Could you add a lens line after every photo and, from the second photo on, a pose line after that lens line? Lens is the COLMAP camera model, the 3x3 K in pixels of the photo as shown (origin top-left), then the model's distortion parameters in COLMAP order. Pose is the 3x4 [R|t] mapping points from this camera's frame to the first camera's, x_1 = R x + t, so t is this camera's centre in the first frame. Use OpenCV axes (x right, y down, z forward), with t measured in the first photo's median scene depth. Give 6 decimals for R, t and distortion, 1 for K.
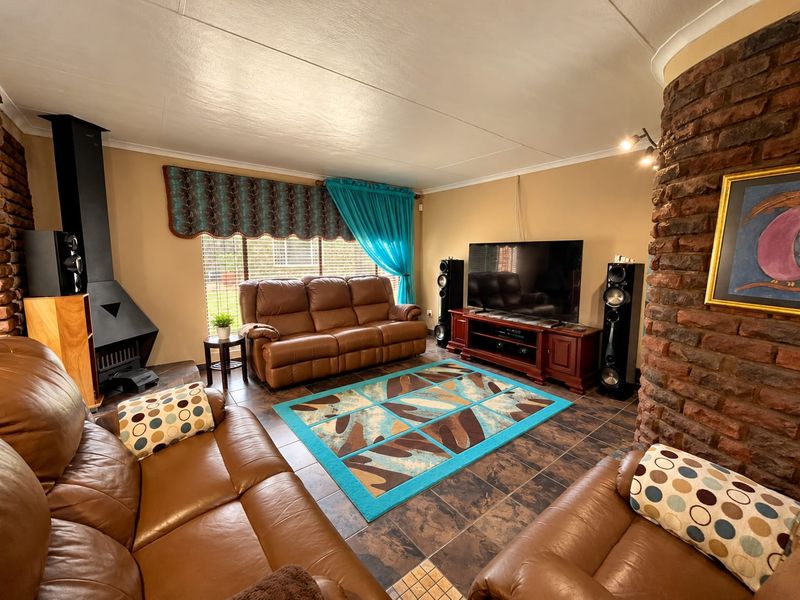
lens RADIAL K [[331.9, 0, 399.6], [0, 331.9, 295.8], [0, 0, 1]] dist [0.000753, 0.000013]
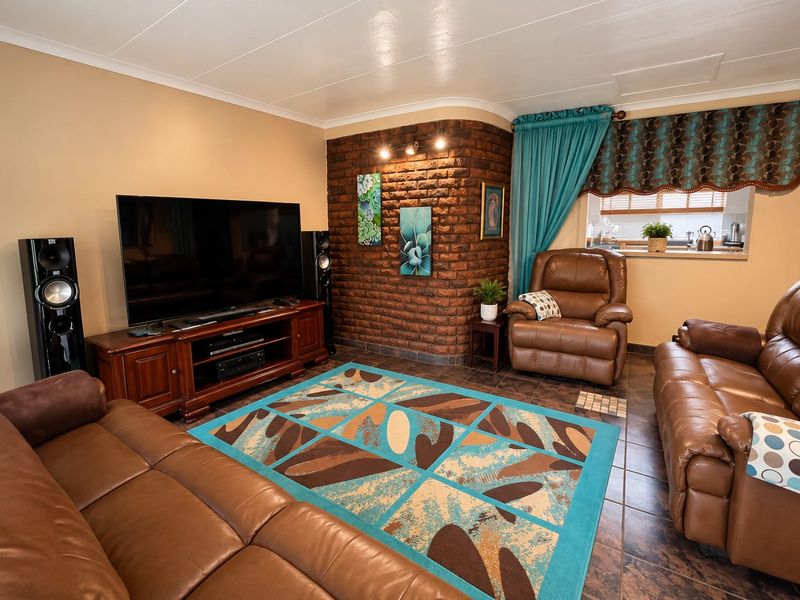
lens RADIAL K [[369.6, 0, 399.8], [0, 369.6, 300.0], [0, 0, 1]] dist [-0.015554, -0.000117]
pose [[-0.301589, -0.183385, 0.935636, -0.617729], [0.142564, 0.961622, 0.234432, -0.124297], [-0.942719, 0.204090, -0.263870, 1.199370]]
